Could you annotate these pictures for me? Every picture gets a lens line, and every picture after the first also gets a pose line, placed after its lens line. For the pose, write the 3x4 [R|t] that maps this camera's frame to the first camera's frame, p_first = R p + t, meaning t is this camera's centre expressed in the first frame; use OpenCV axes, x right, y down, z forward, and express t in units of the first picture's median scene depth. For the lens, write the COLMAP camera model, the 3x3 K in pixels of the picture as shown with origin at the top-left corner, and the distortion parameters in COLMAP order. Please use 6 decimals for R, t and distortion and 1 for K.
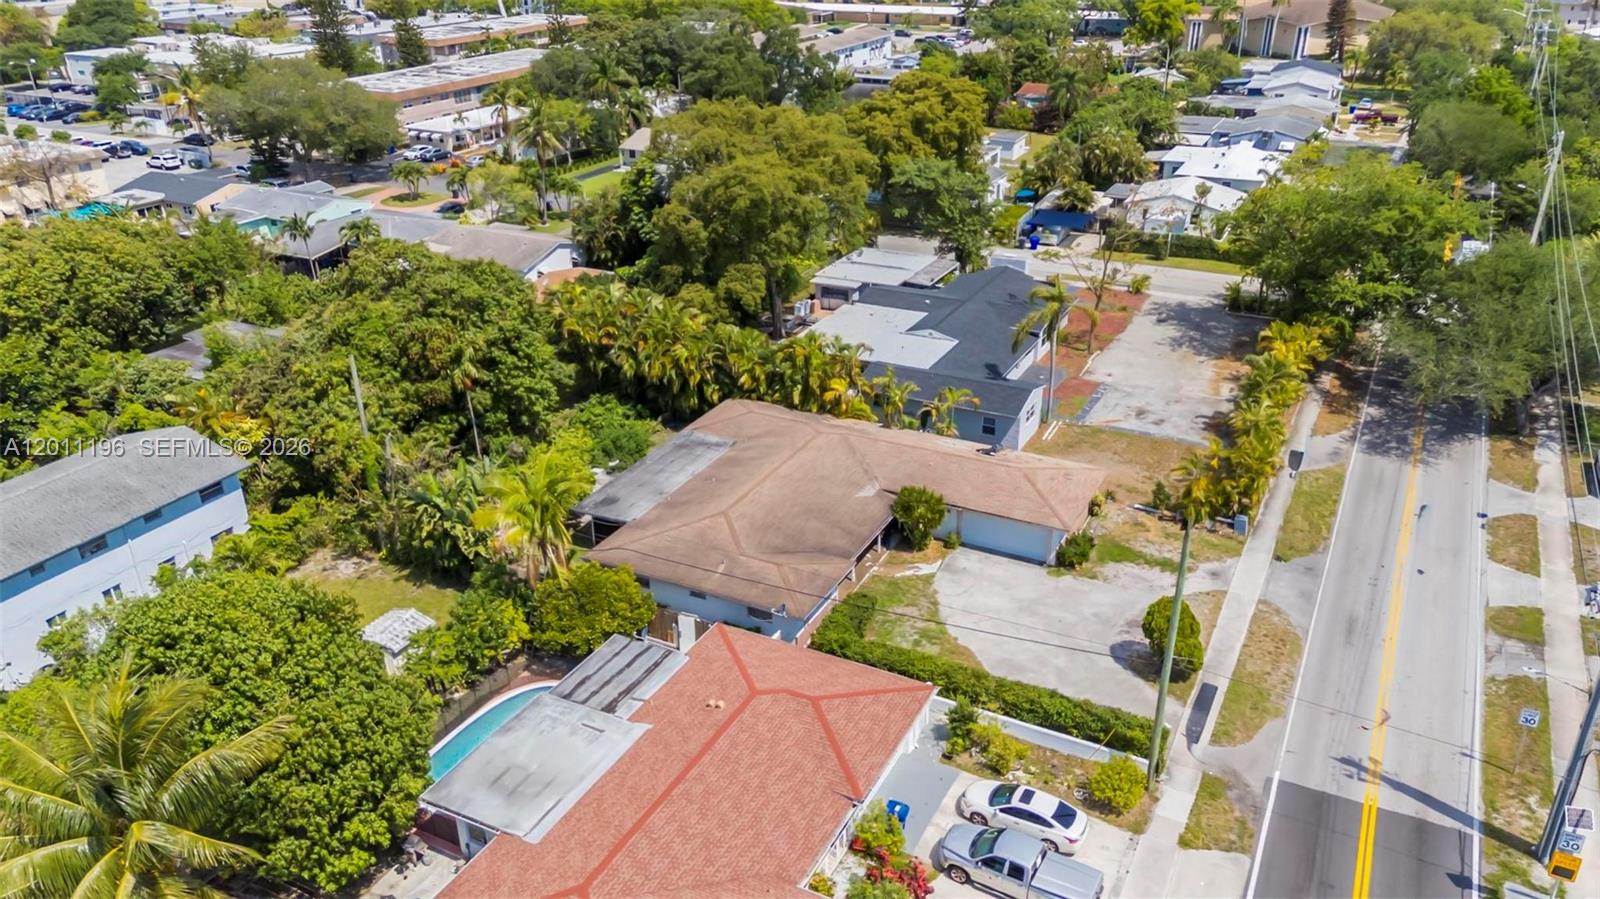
lens RADIAL K [[1164.9, 0, 808.3], [0, 1164.9, 451.3], [0, 0, 1]] dist [0.063200, 0.003146]
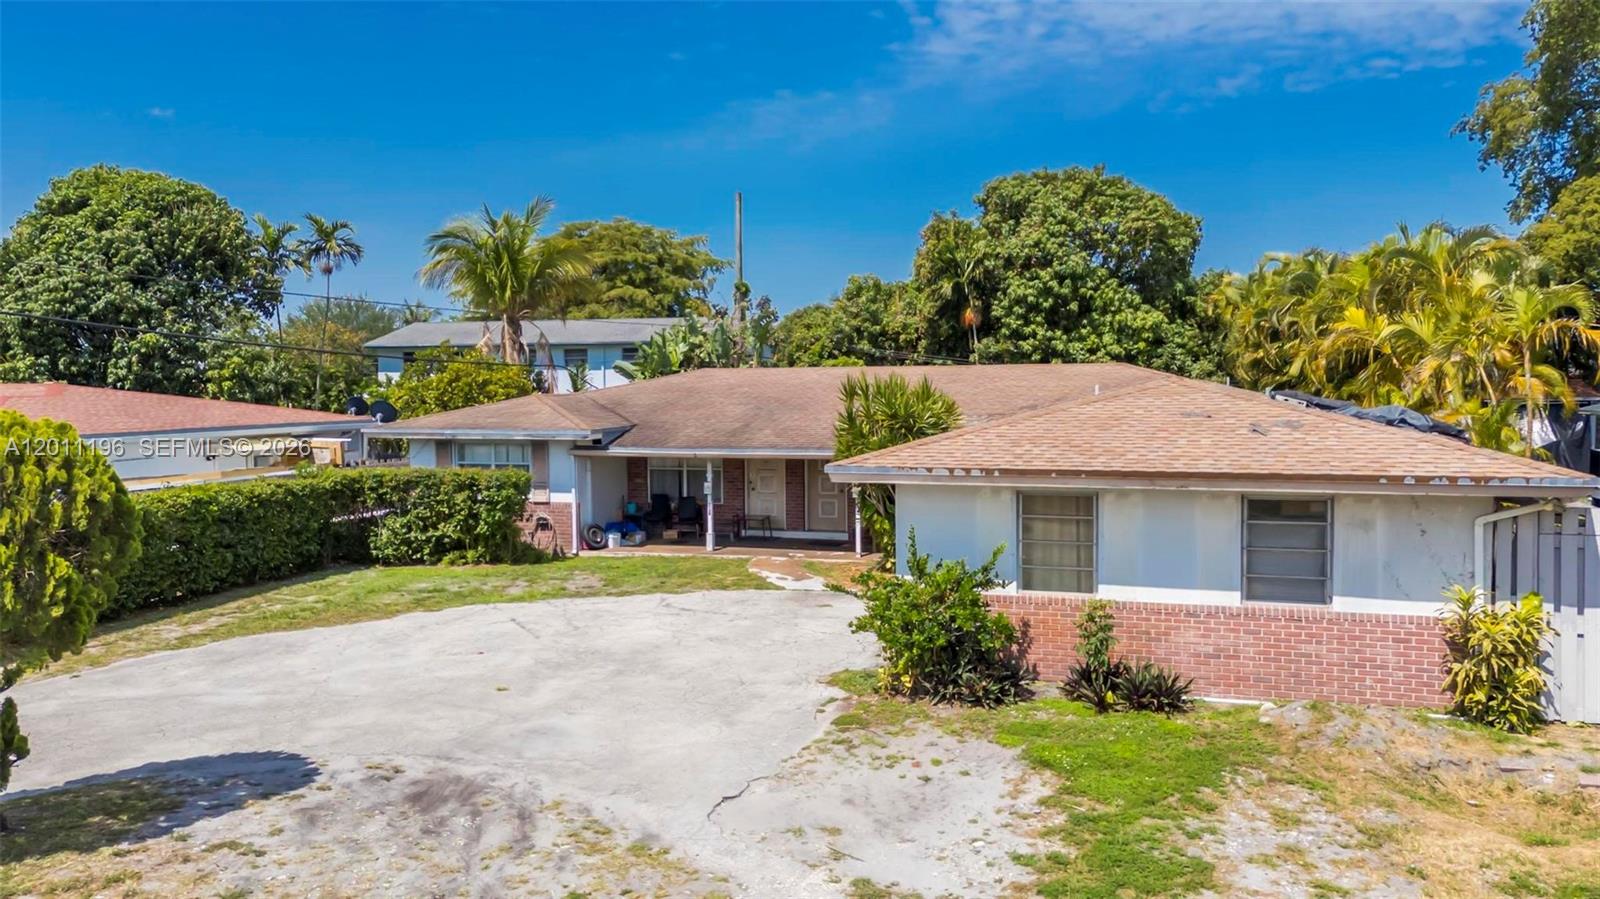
lens RADIAL K [[1192.2, 0, 801.3], [0, 1192.2, 479.1], [0, 0, 1]] dist [0.074902, 0.000730]
pose [[0.163256, 0.094915, -0.982007, 0.366651], [-0.418217, 0.908164, 0.018251, 0.054552], [0.893556, 0.407712, 0.187959, 0.757205]]
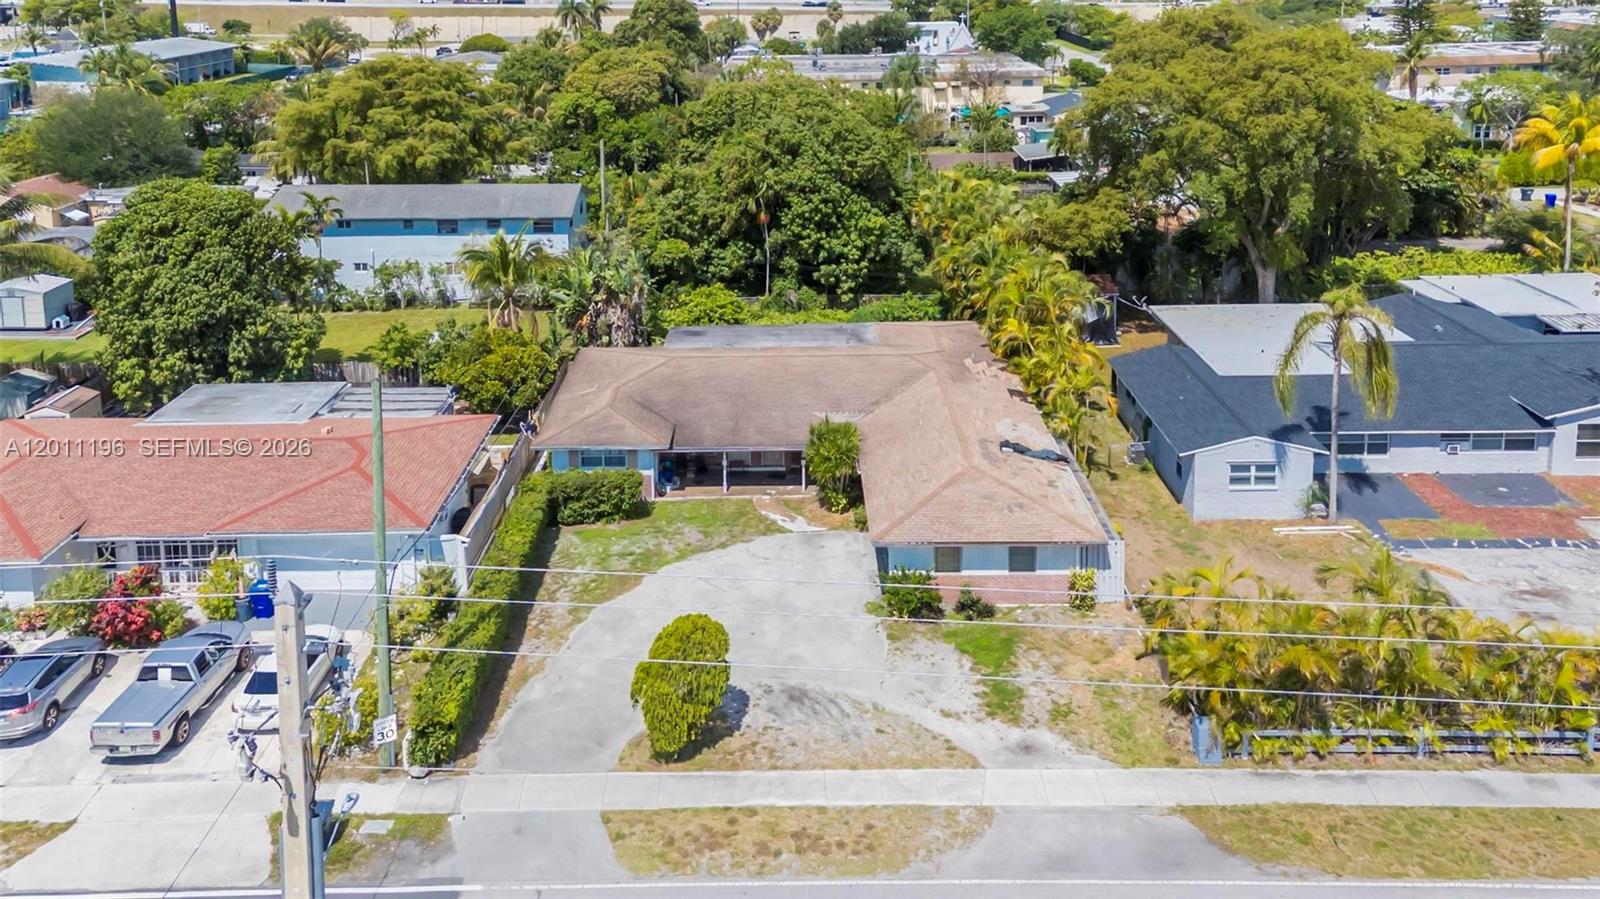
lens RADIAL K [[1245.7, 0, 794.9], [0, 1245.7, 169.8], [0, 0, 1]] dist [0.057876, 0.002582]
pose [[0.459600, 0.162199, -0.873189, 0.624617], [-0.381457, 0.923927, -0.029155, -0.069476], [0.802034, 0.346484, 0.486509, 0.438323]]
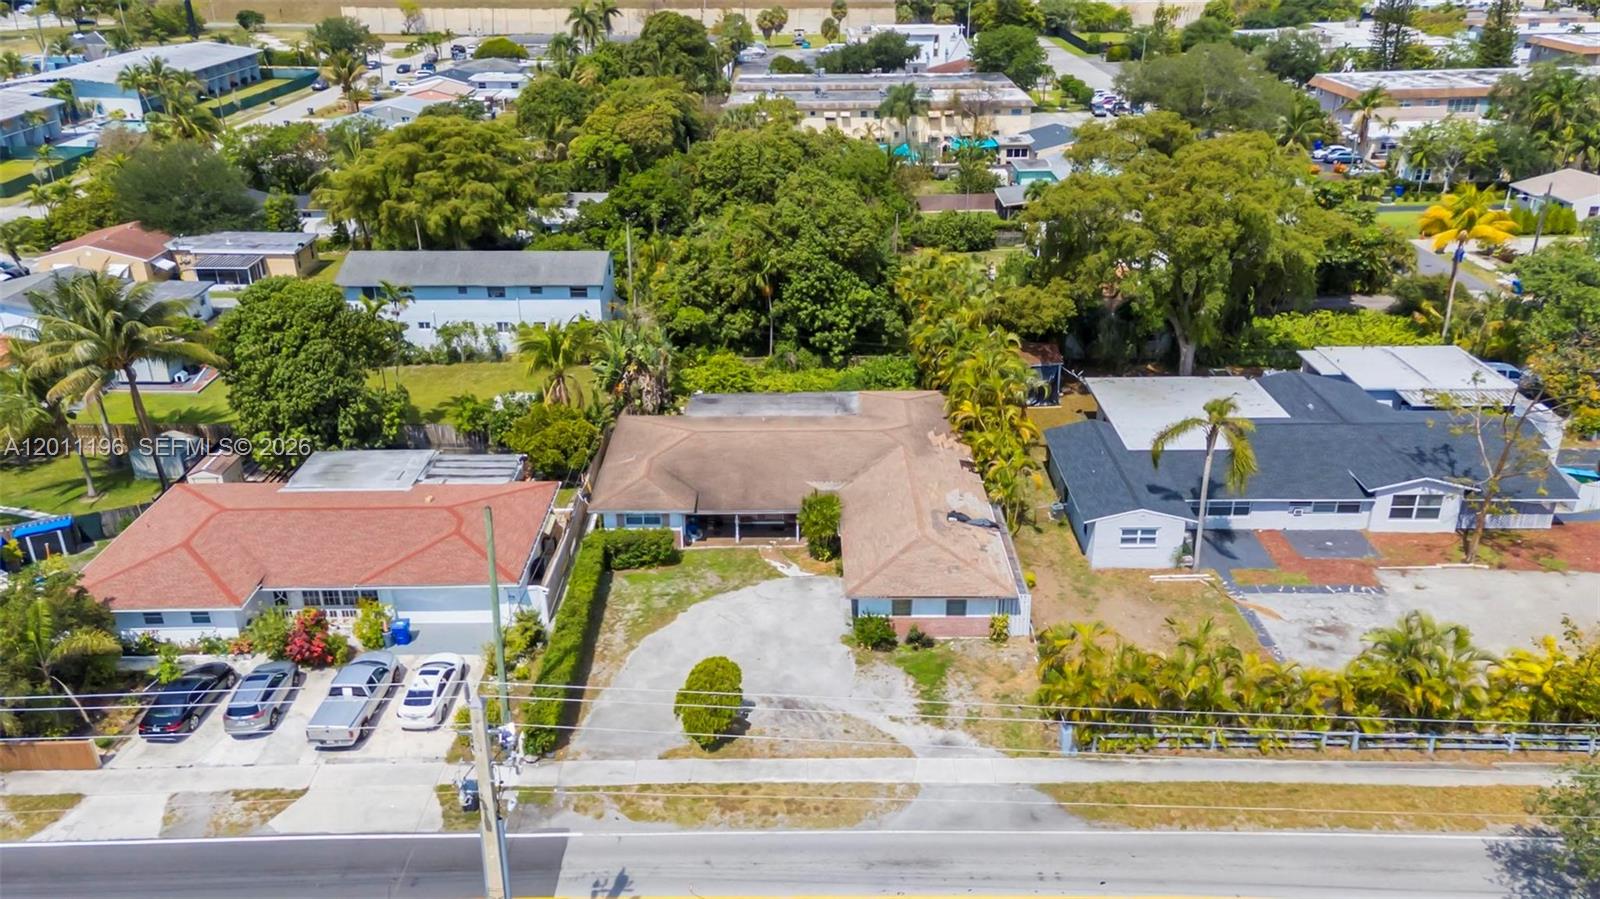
lens RADIAL K [[1199.3, 0, 800.6], [0, 1199.3, 414.4], [0, 0, 1]] dist [0.079289, -0.006294]
pose [[0.457871, 0.359638, -0.813028, 0.721520], [-0.382748, 0.905172, 0.184846, -0.170761], [0.802408, 0.226549, 0.552103, 0.344322]]
